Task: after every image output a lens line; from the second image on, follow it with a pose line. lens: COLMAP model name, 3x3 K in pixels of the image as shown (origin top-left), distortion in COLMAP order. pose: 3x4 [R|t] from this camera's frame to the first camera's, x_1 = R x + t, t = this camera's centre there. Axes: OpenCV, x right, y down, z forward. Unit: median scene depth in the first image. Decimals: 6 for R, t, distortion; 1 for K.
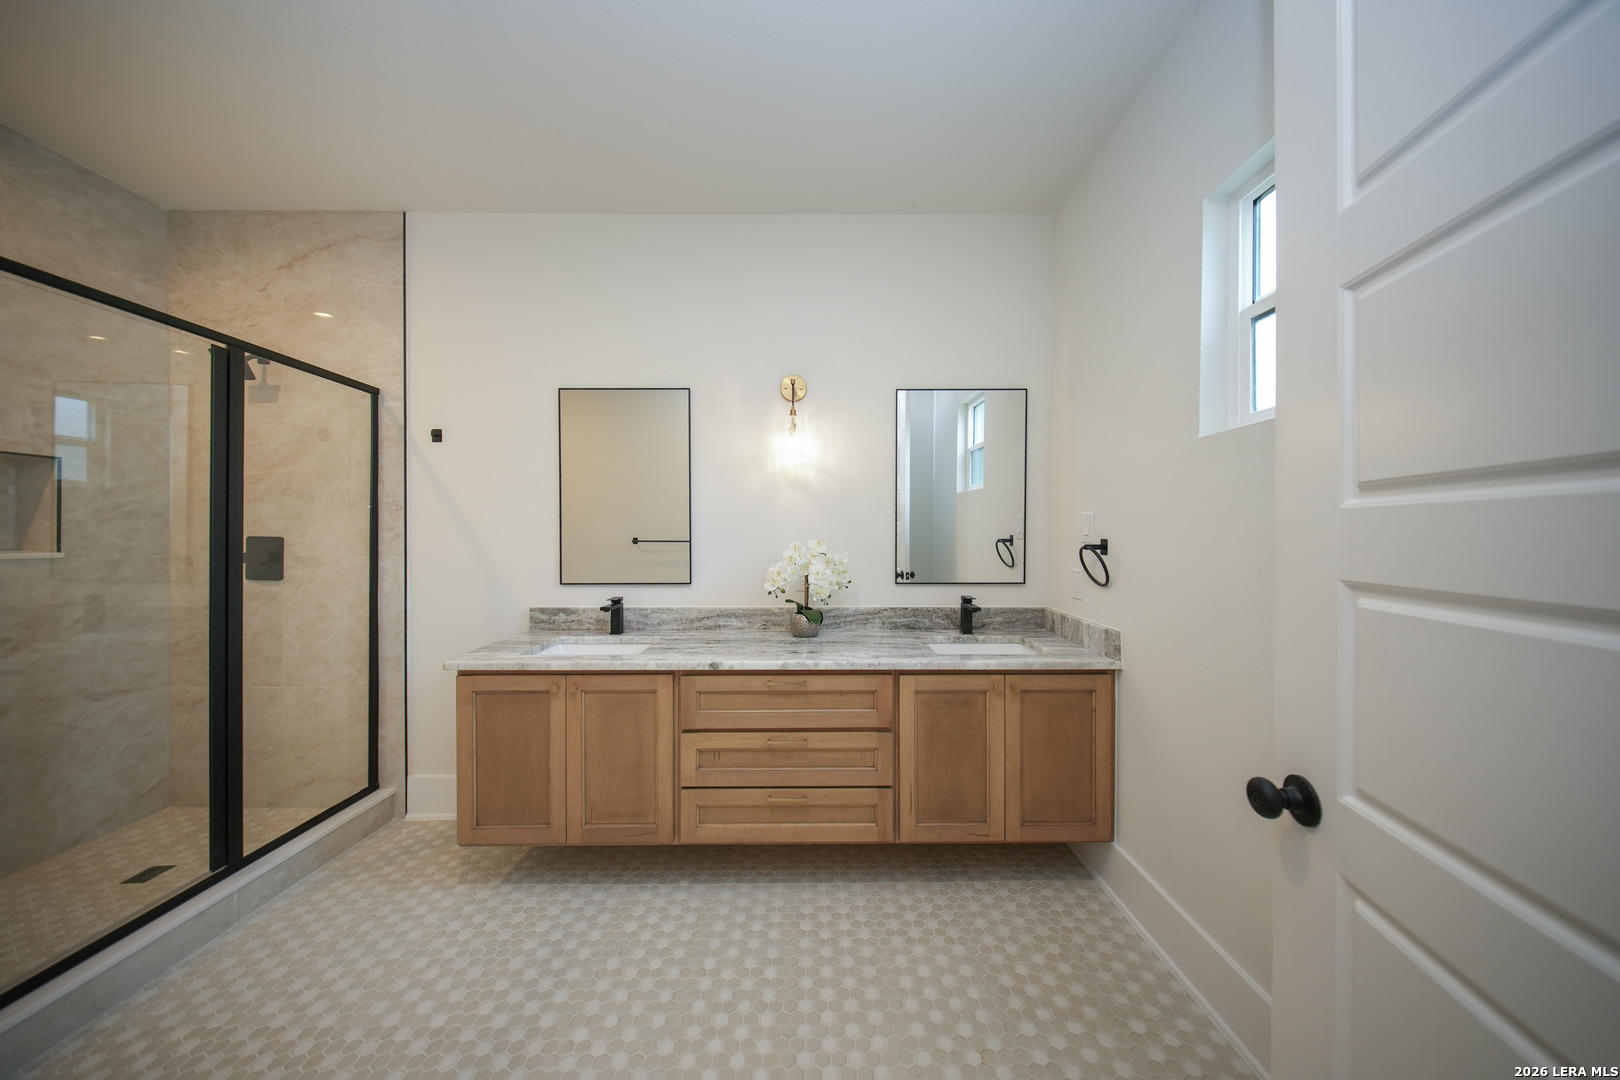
lens RADIAL K [[488.7, 0, 806.9], [0, 488.7, 537.3], [0, 0, 1]] dist [0.000195, -0.001693]
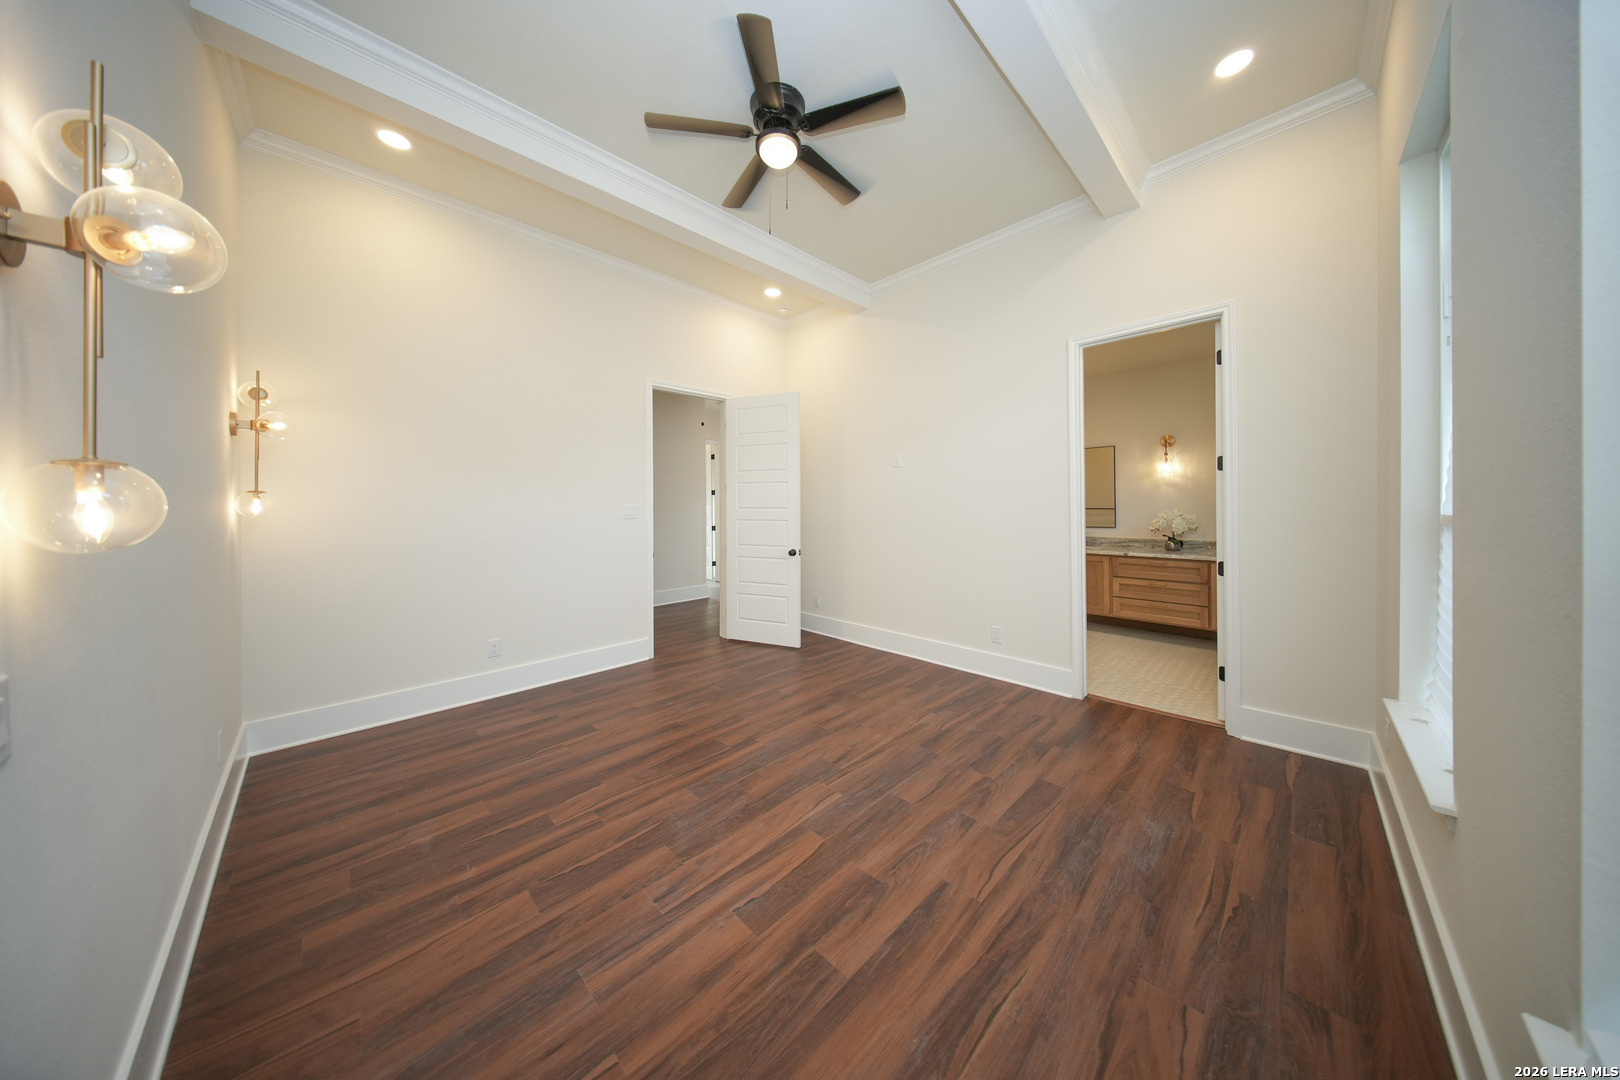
lens RADIAL K [[488.7, 0, 816.9], [0, 488.7, 504.8], [0, 0, 1]] dist [0.000195, -0.001693]
pose [[0.716390, -0.005339, -0.697680, 0.490788], [0.007875, 0.999969, 0.000434, -0.035948], [0.697656, -0.005805, 0.716410, -2.217273]]
